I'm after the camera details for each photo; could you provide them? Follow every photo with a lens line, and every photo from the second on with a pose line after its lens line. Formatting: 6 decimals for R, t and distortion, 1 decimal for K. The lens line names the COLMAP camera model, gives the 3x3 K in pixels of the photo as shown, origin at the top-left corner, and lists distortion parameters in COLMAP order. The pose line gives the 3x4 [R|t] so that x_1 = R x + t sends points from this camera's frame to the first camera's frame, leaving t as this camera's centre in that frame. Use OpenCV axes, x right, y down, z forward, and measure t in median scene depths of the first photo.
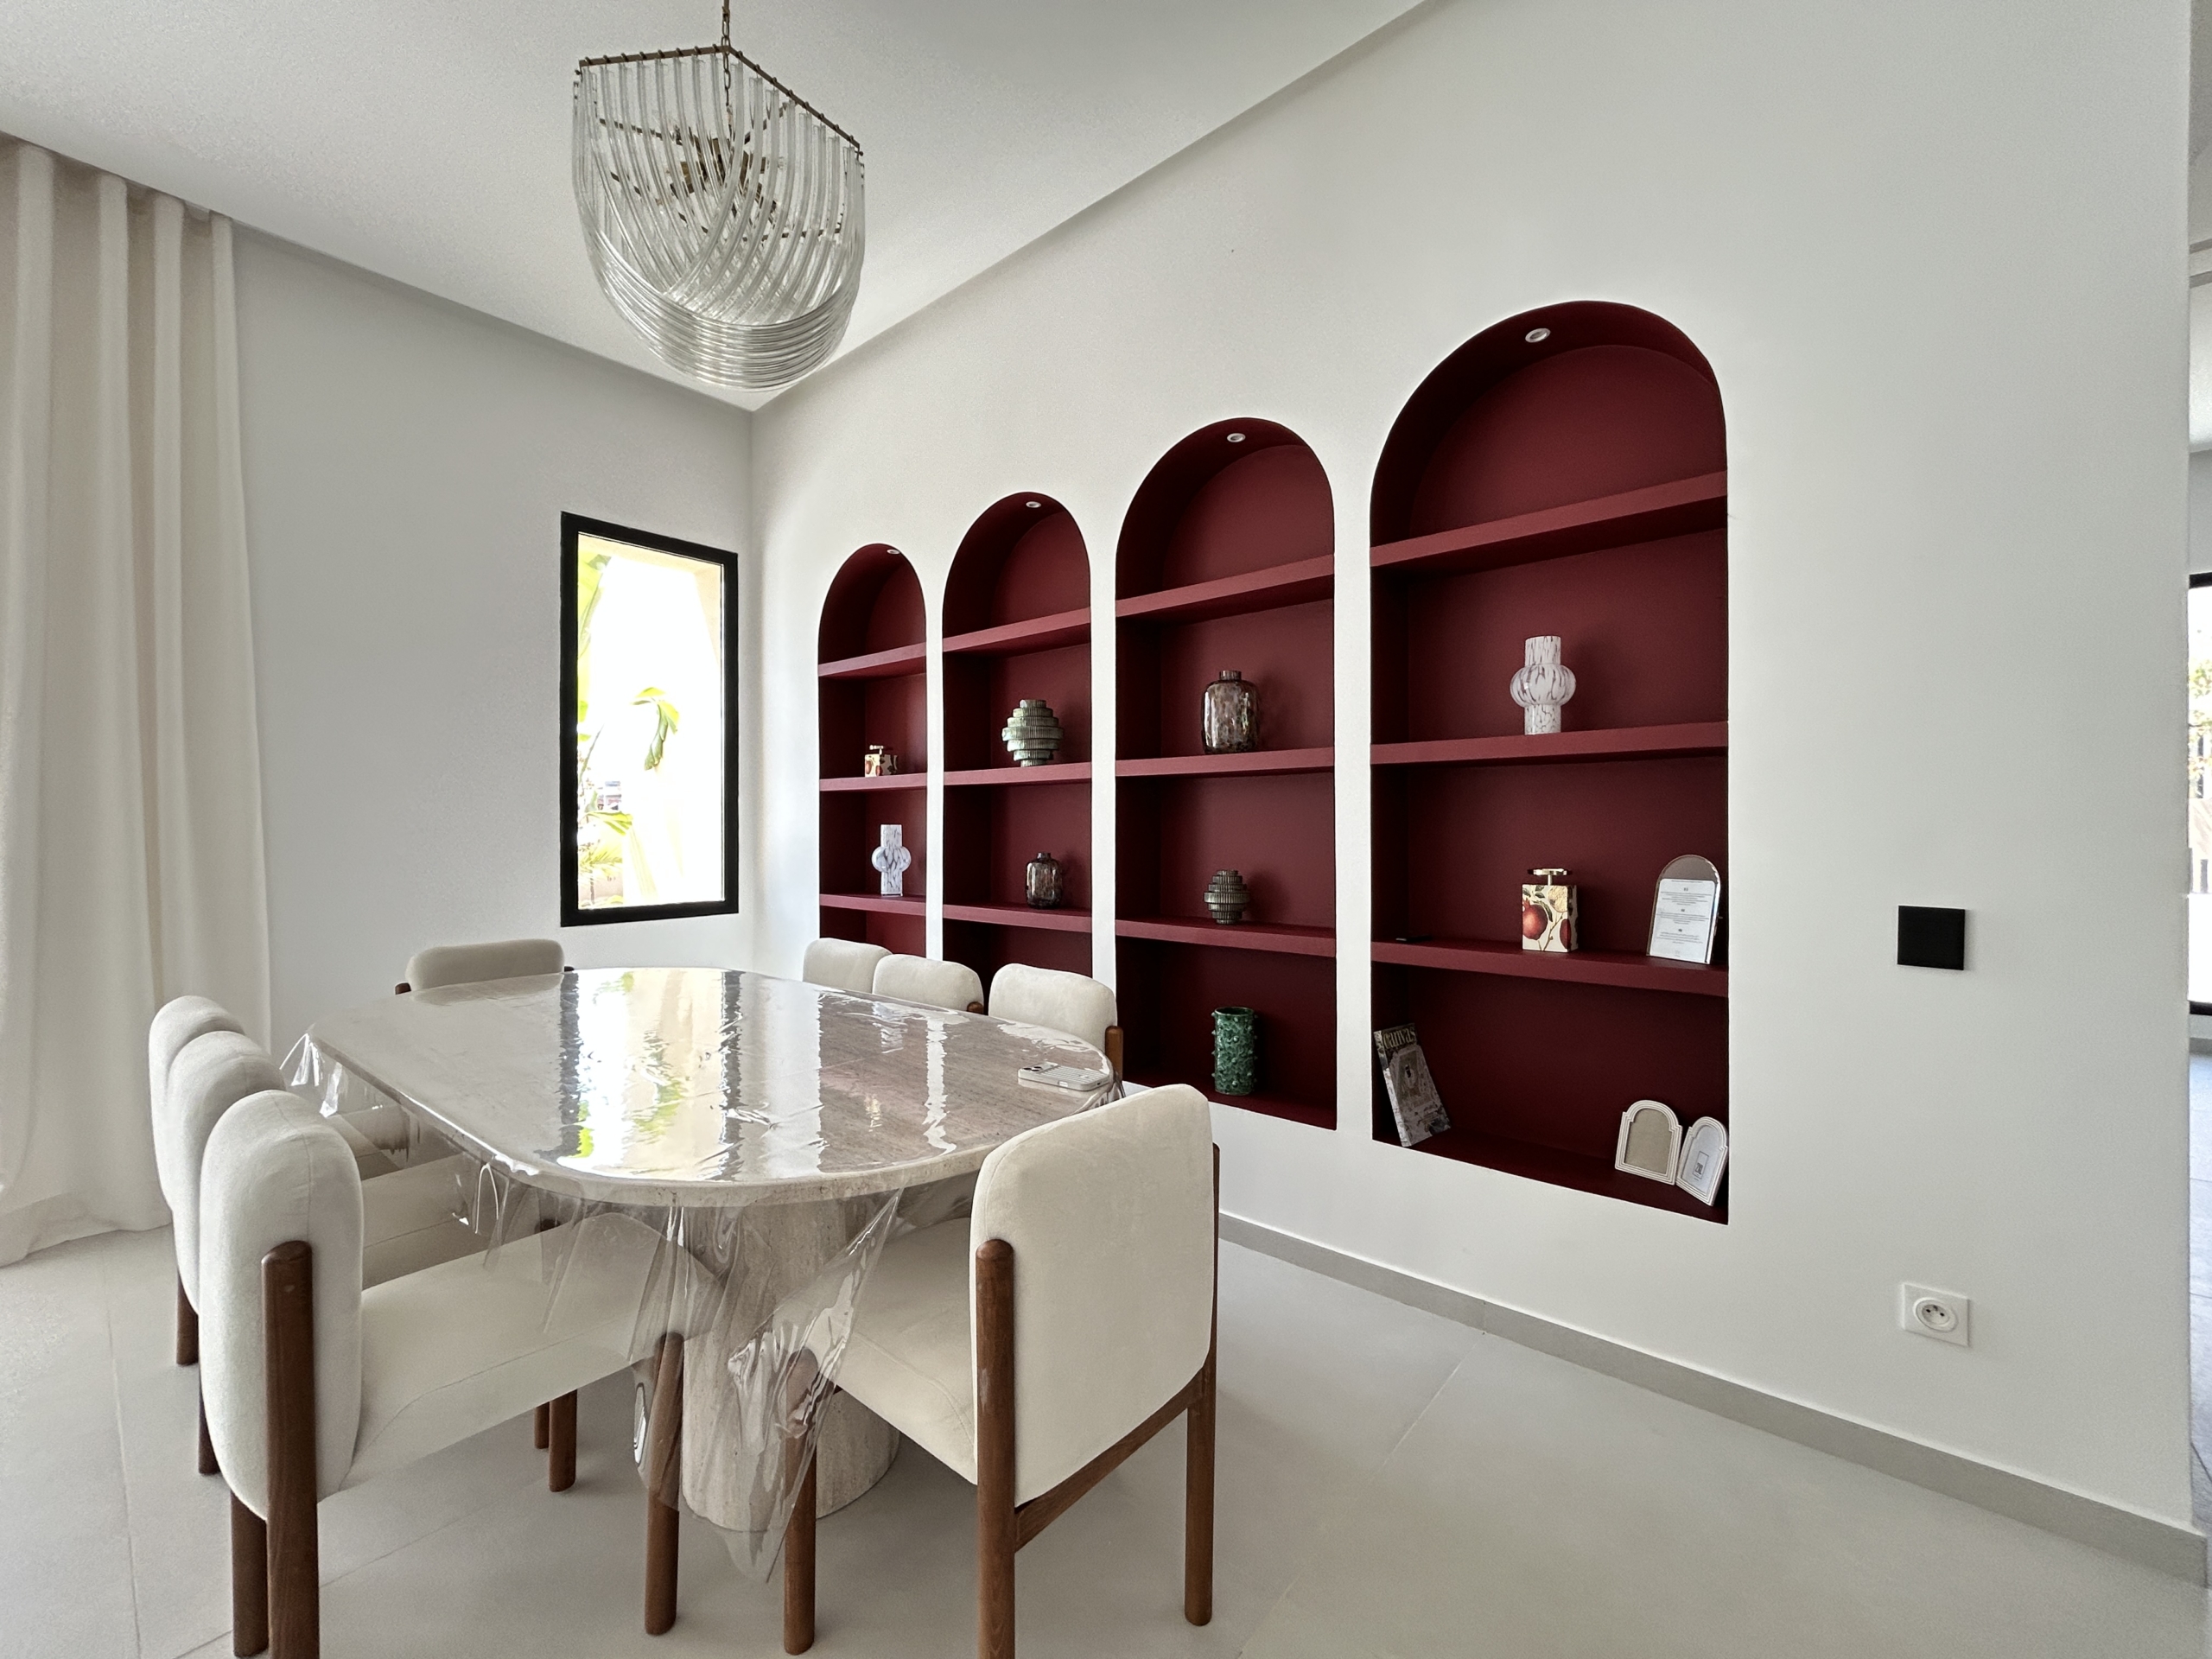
lens RADIAL K [[900.4, 0, 1104.0], [0, 900.4, 830.1], [0, 0, 1]] dist [-0.002953, 0.001886]
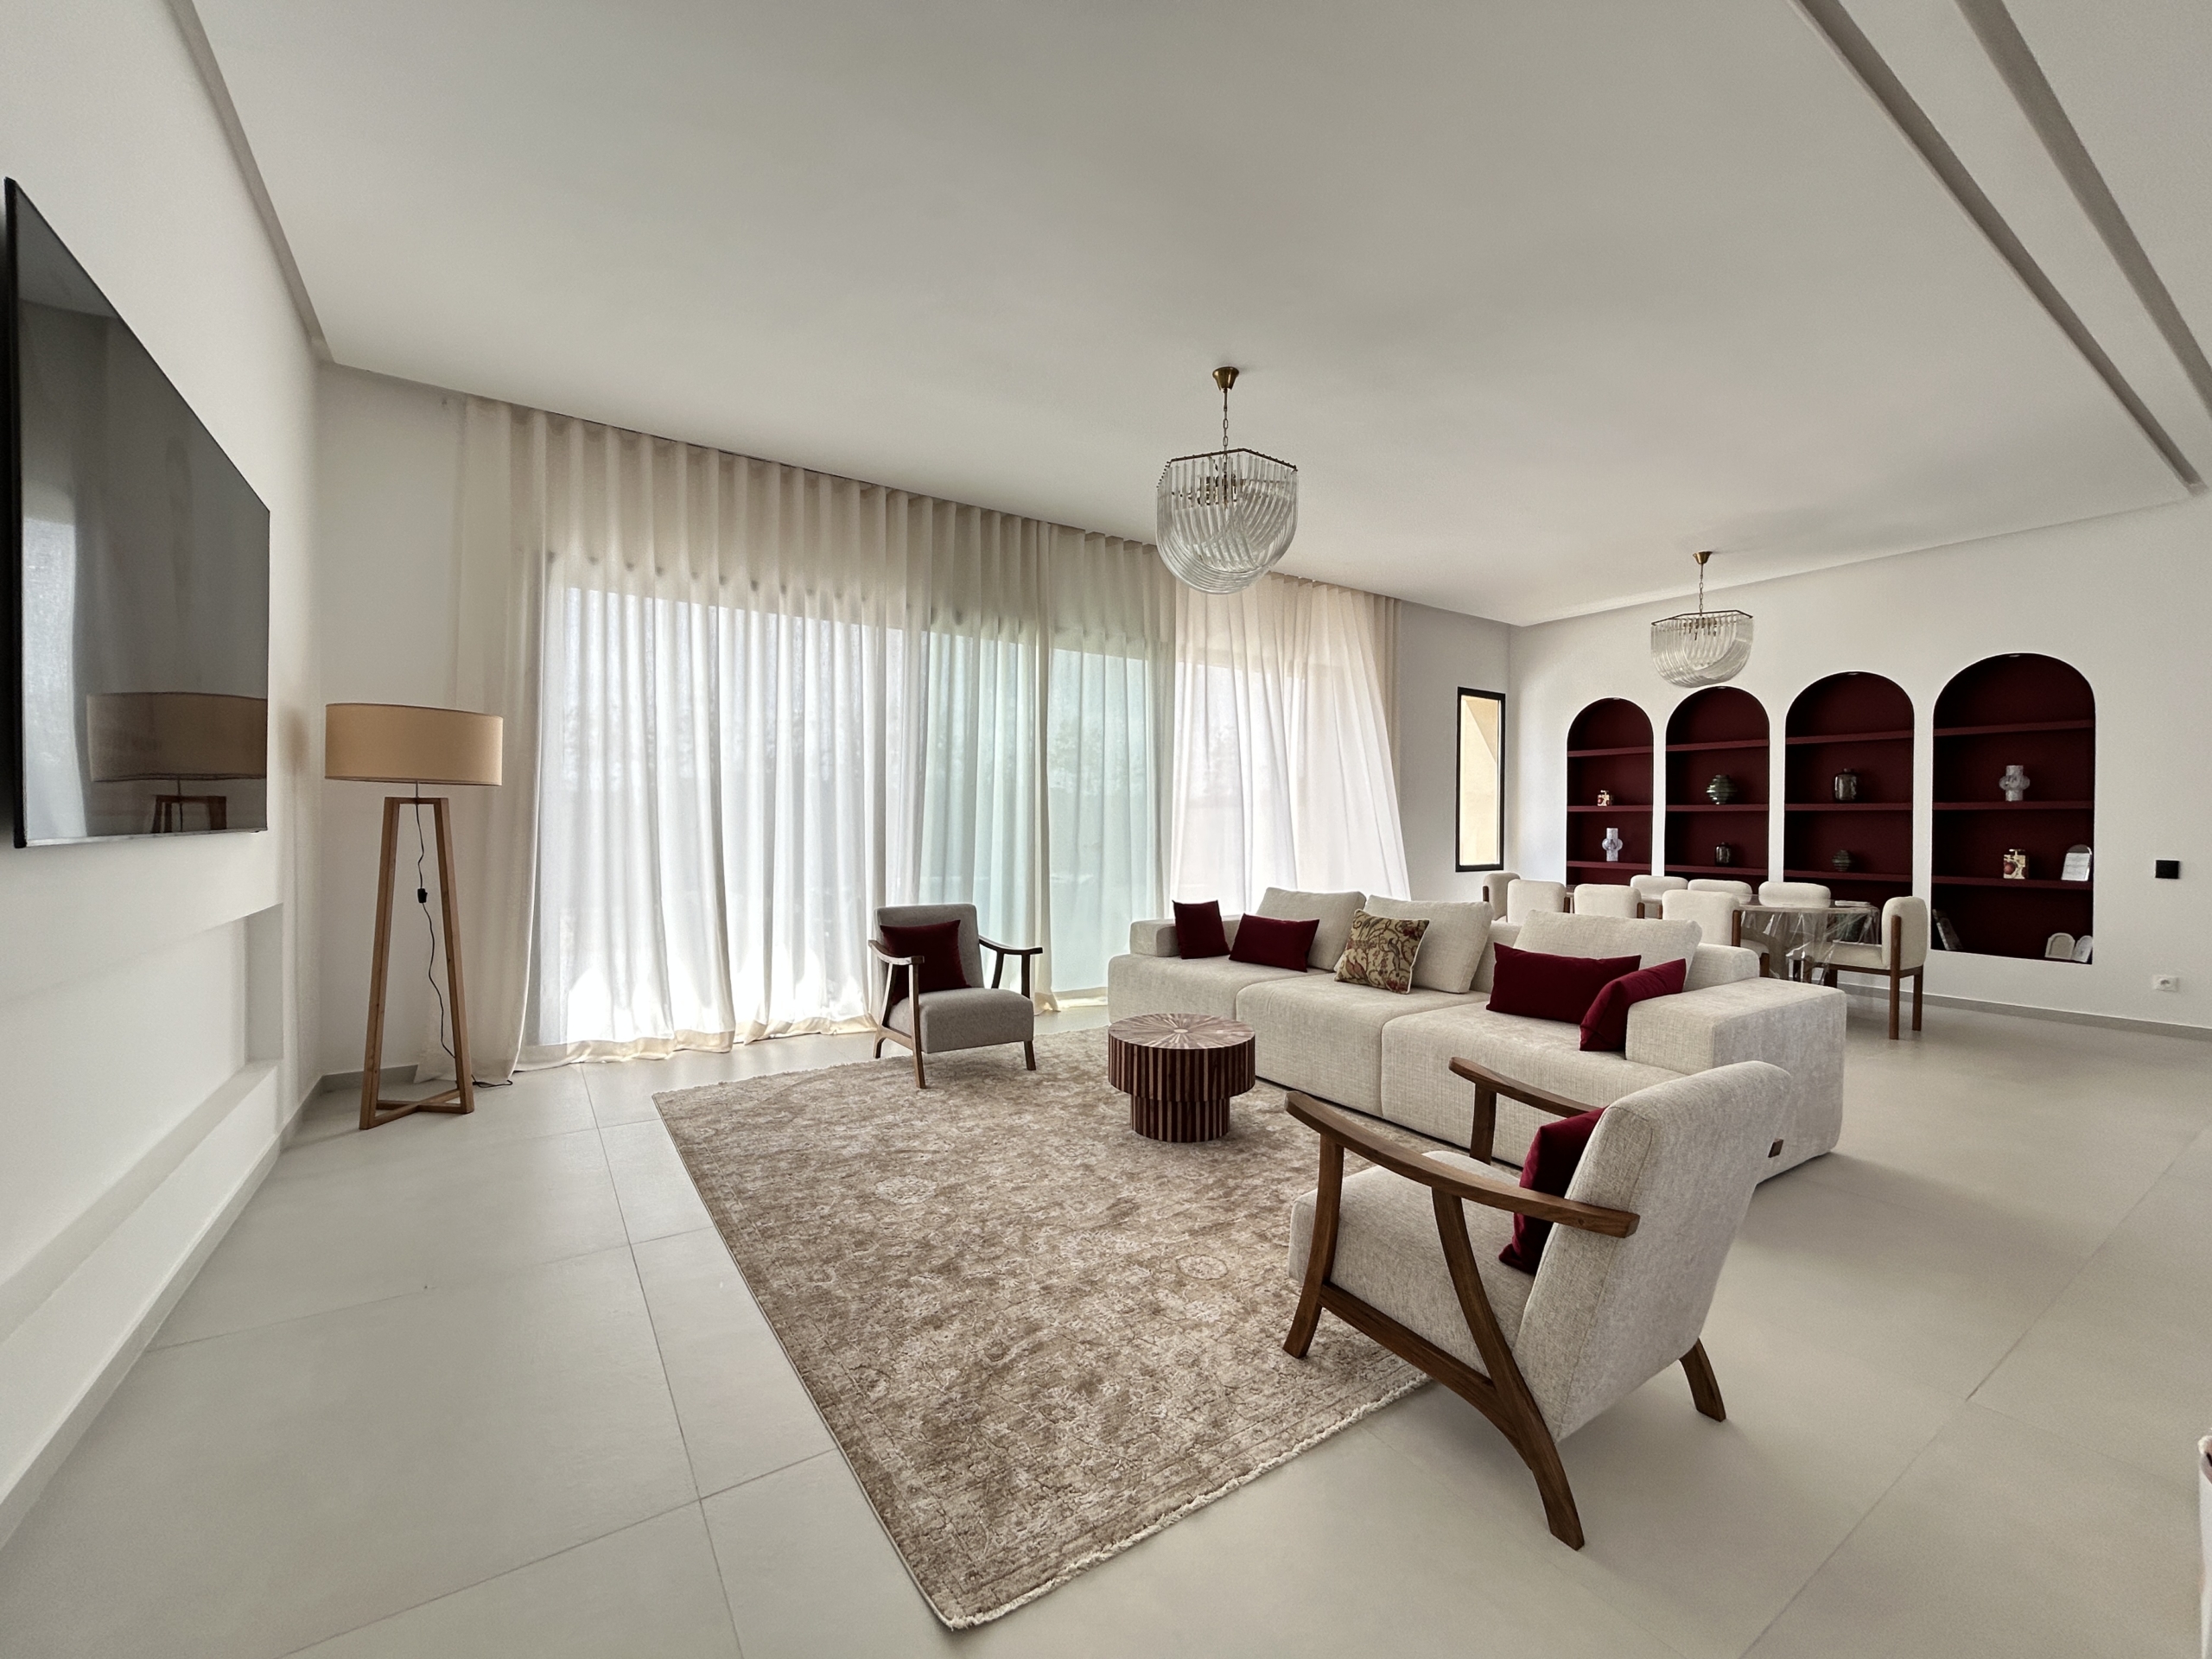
lens RADIAL K [[900.4, 0, 1100.5], [0, 900.4, 827.4], [0, 0, 1]] dist [-0.002953, 0.001886]
pose [[0.963024, 0.010843, -0.269199, -1.453057], [-0.010328, 0.999941, 0.003329, -0.004437], [0.269219, -0.000426, 0.963079, -2.388931]]
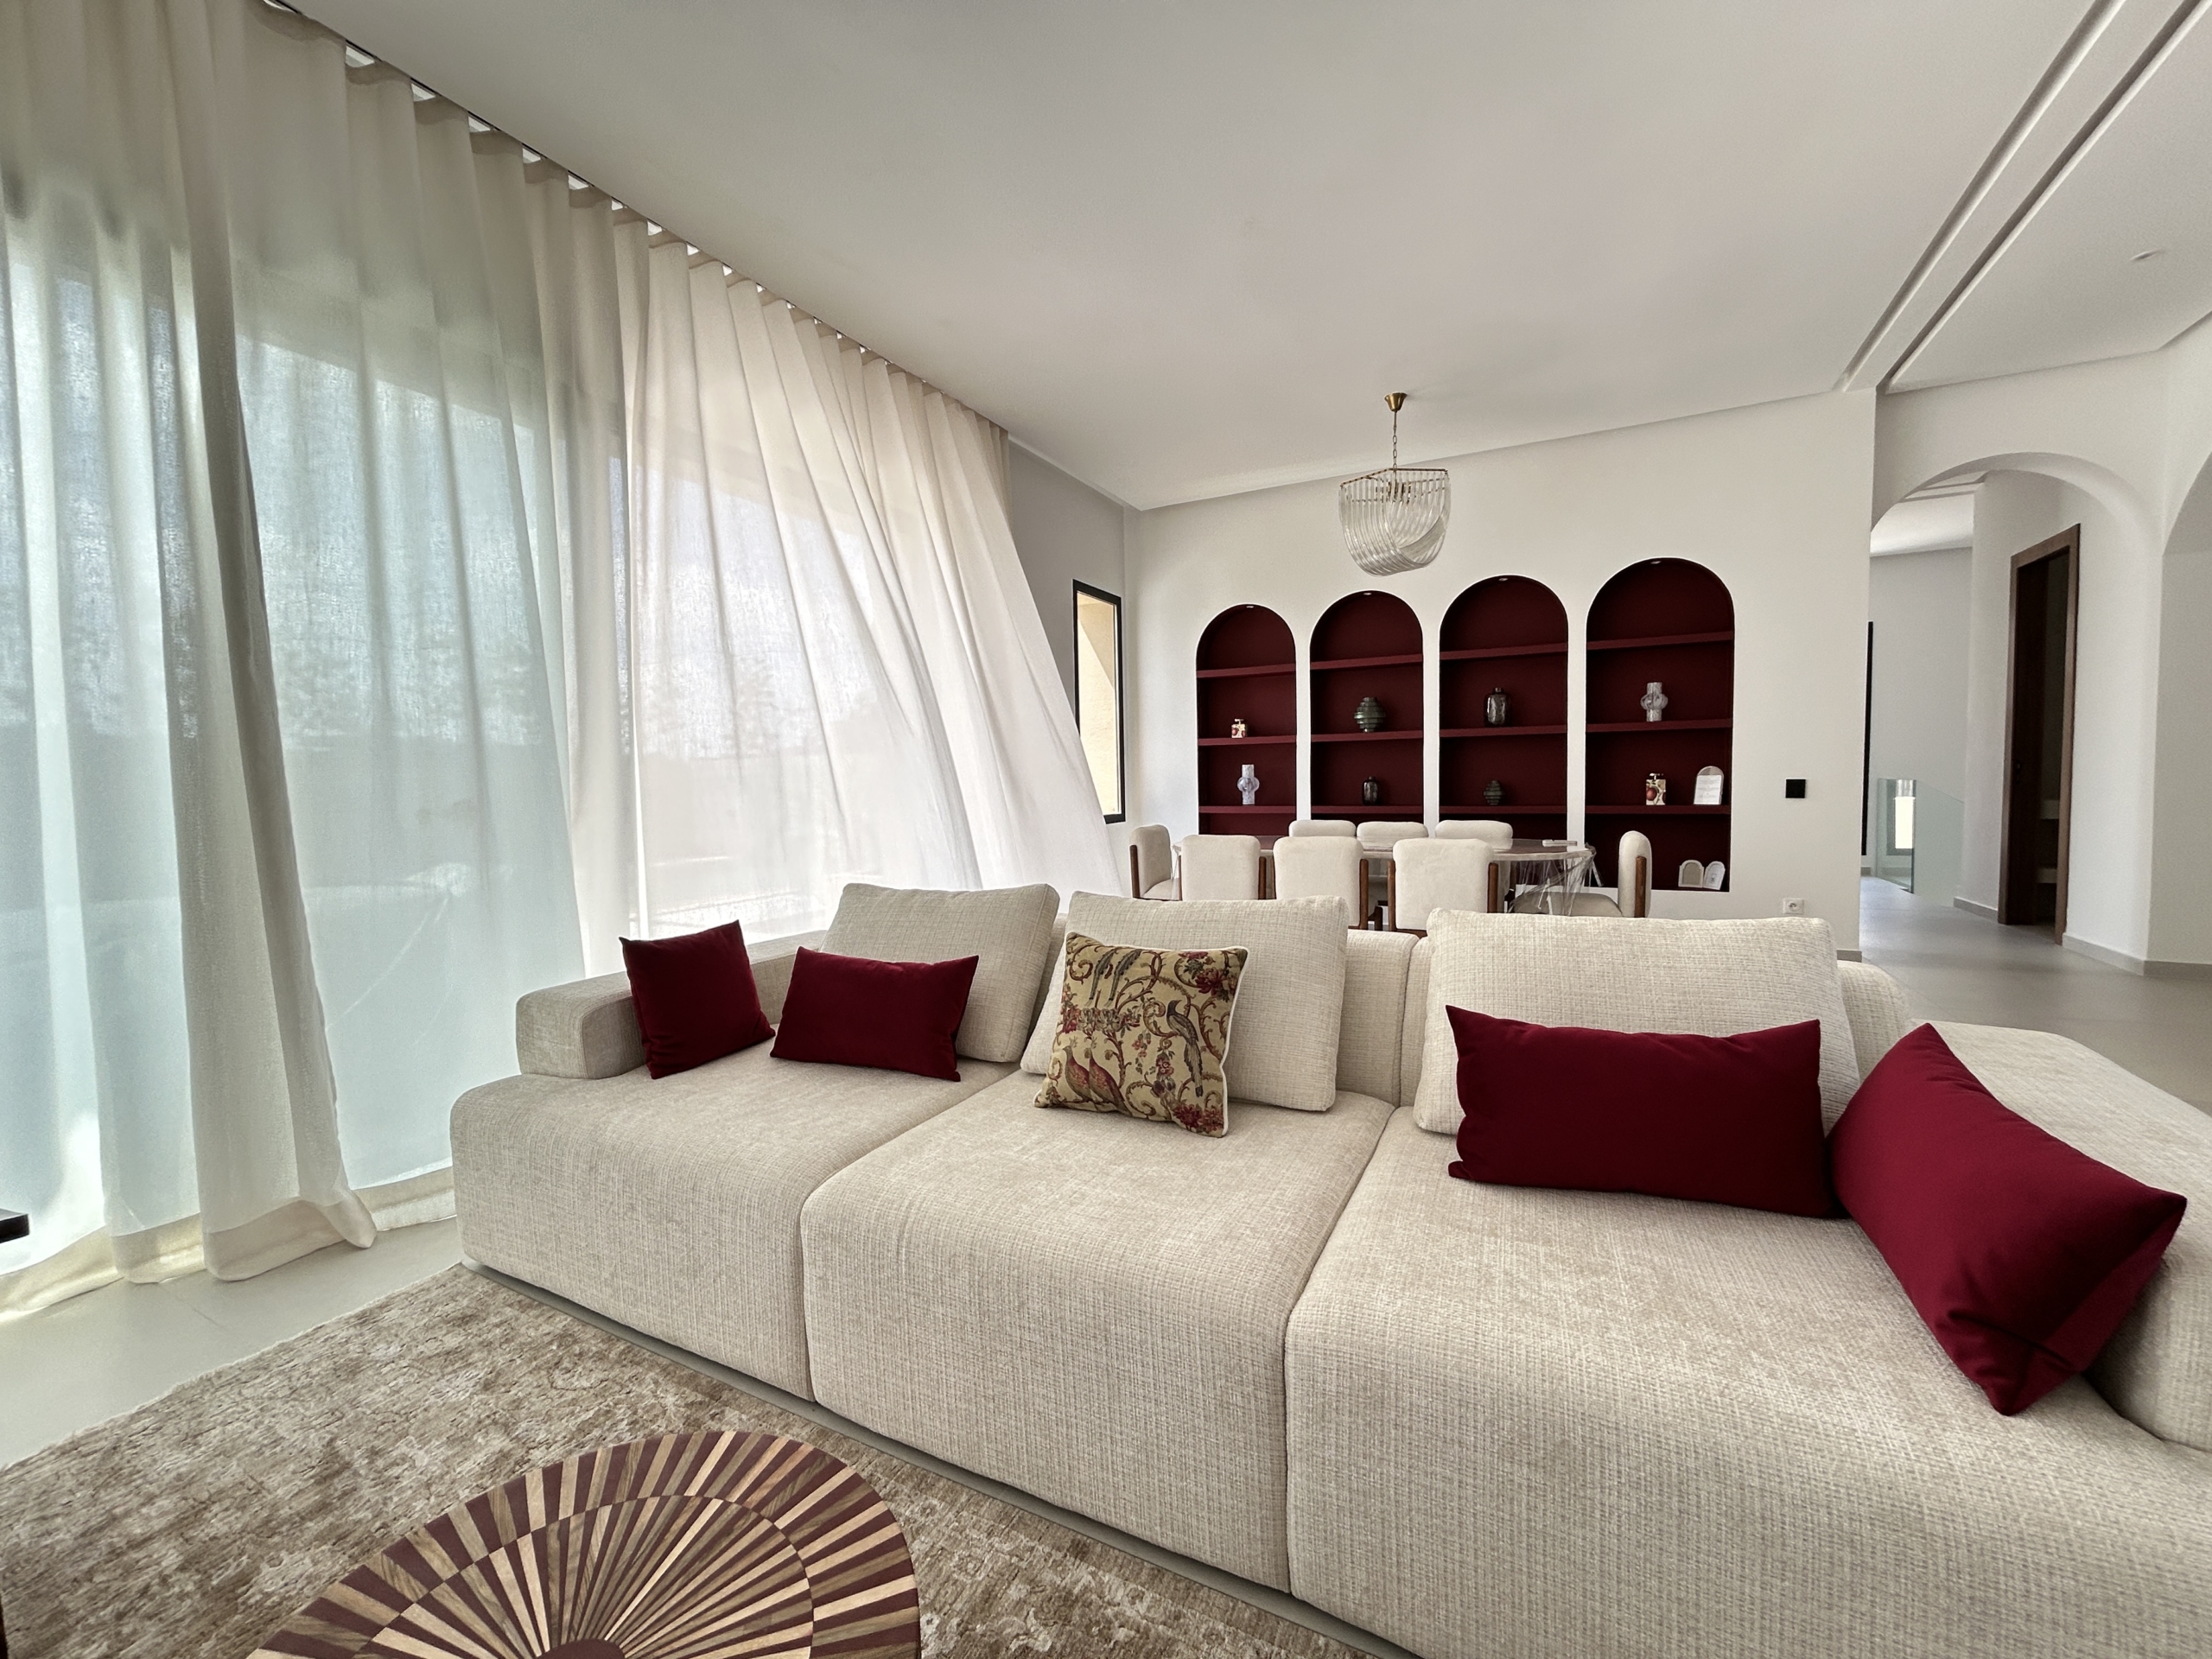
lens RADIAL K [[900.4, 0, 1103.2], [0, 900.4, 830.3], [0, 0, 1]] dist [-0.002953, 0.001886]
pose [[0.972145, -0.031229, 0.232291, -1.619378], [0.018642, 0.998246, 0.056188, 0.031176], [-0.233638, -0.050293, 0.971022, -1.119685]]
